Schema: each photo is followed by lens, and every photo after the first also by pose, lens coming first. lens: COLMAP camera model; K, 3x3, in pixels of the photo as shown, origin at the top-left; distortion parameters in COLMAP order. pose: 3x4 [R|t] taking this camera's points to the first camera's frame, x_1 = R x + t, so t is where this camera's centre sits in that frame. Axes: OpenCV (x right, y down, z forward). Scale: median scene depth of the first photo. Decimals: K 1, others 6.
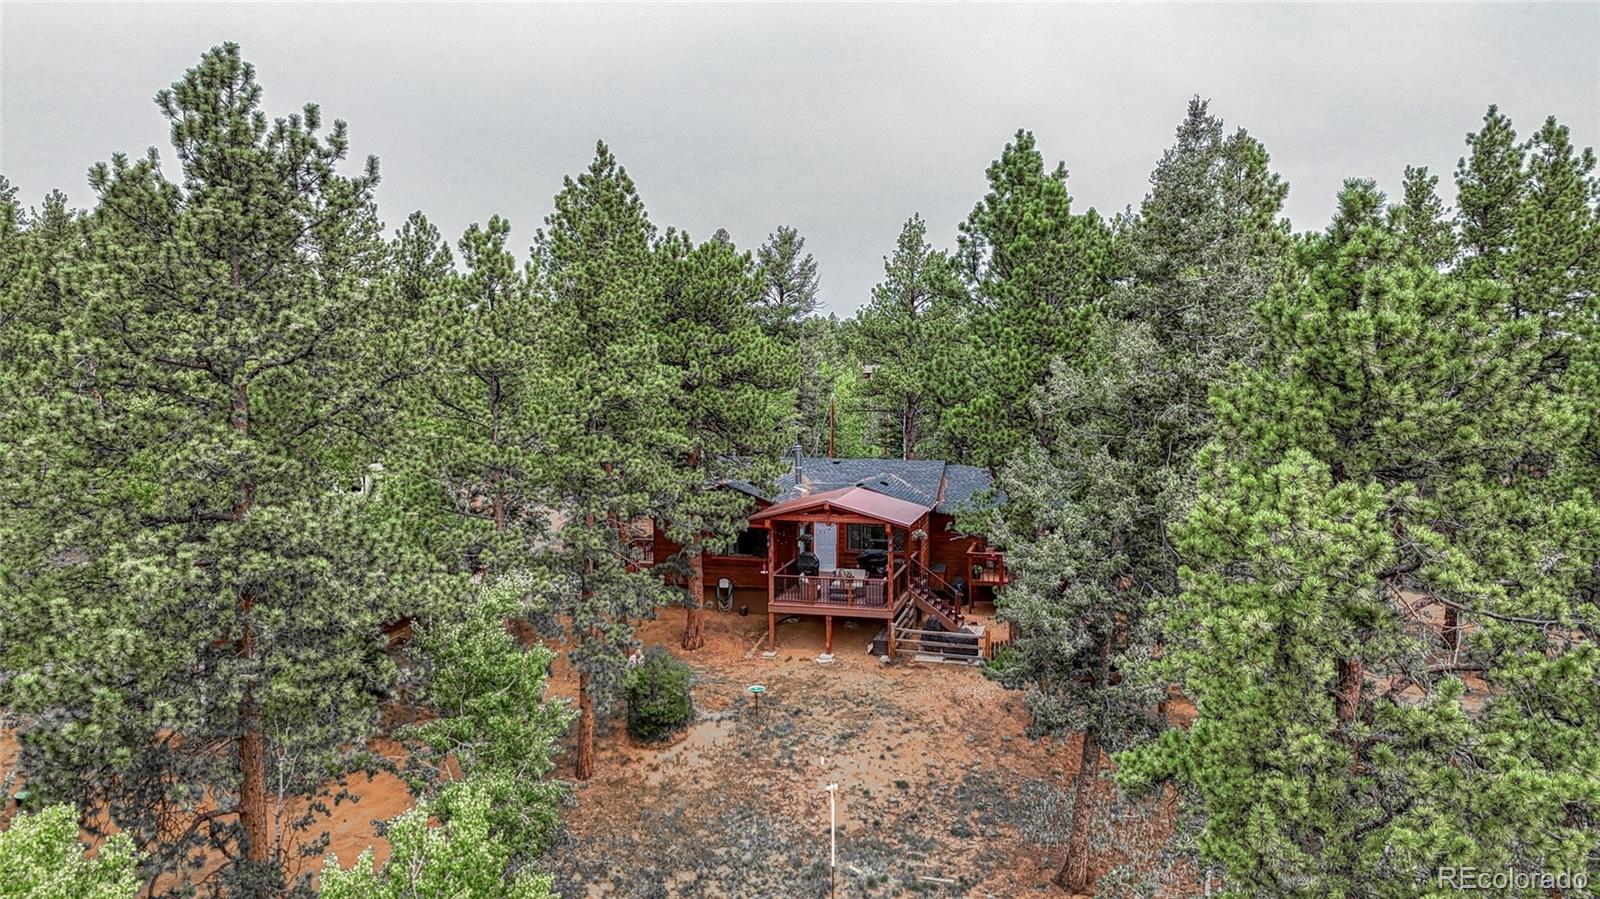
lens RADIAL K [[1150.6, 0, 795.7], [0, 1150.6, 453.5], [0, 0, 1]] dist [-0.001215, -0.000046]
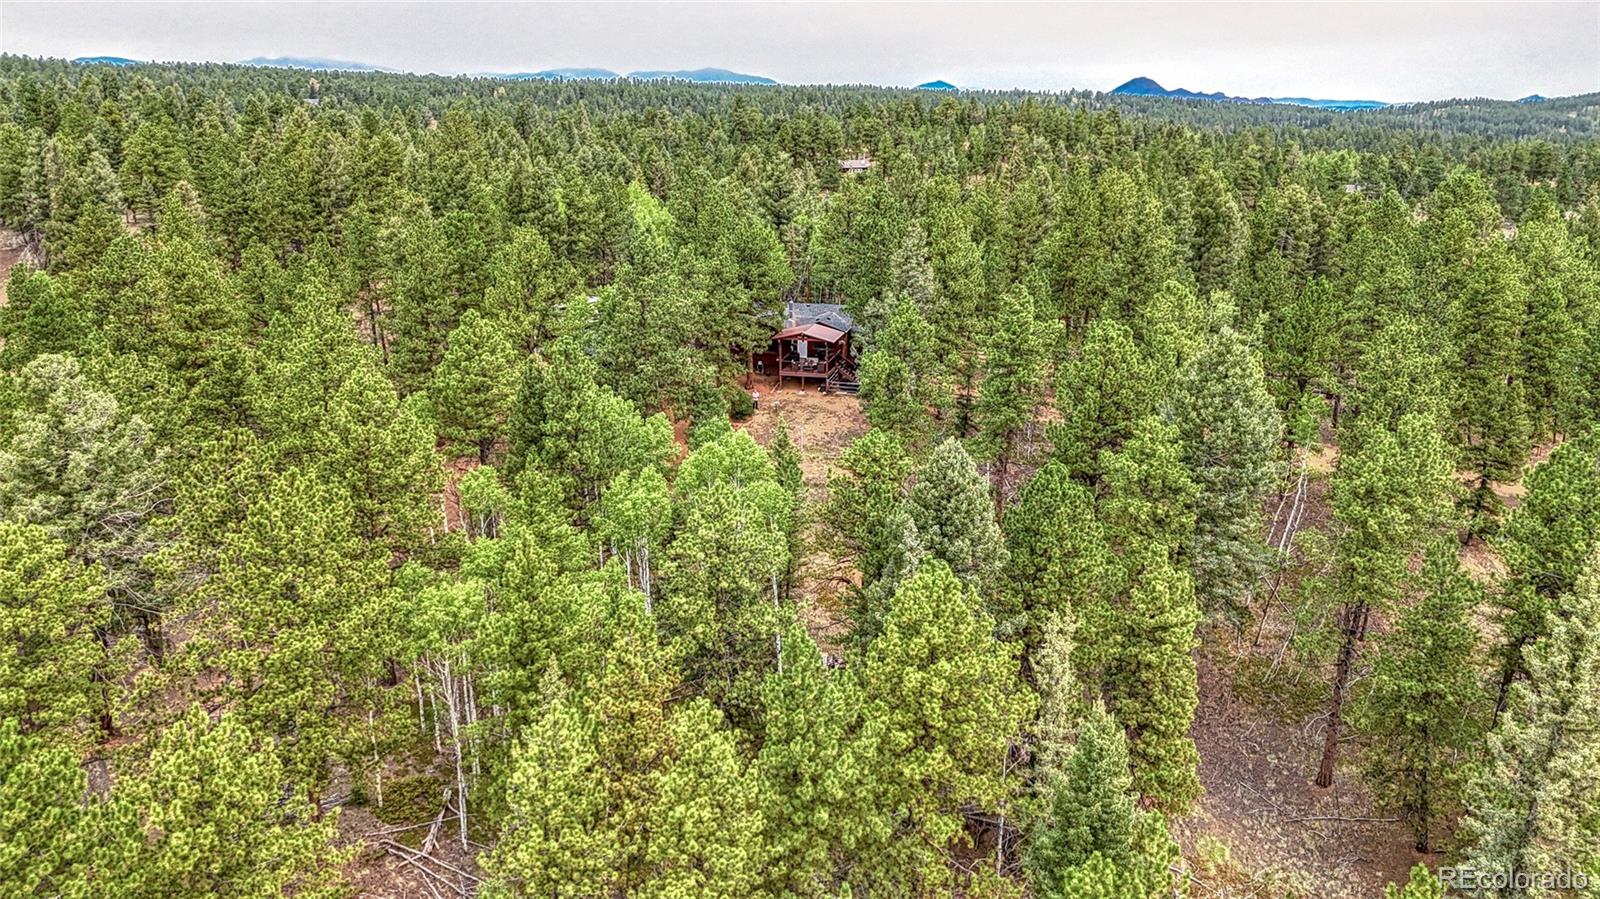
lens RADIAL K [[1150.6, 0, 798.2], [0, 1150.6, 450.9], [0, 0, 1]] dist [-0.001215, -0.000046]
pose [[0.999935, -0.004151, 0.010592, -0.010108], [0.001903, 0.978952, 0.204082, -0.221508], [-0.011216, -0.204049, 0.978896, -1.551803]]
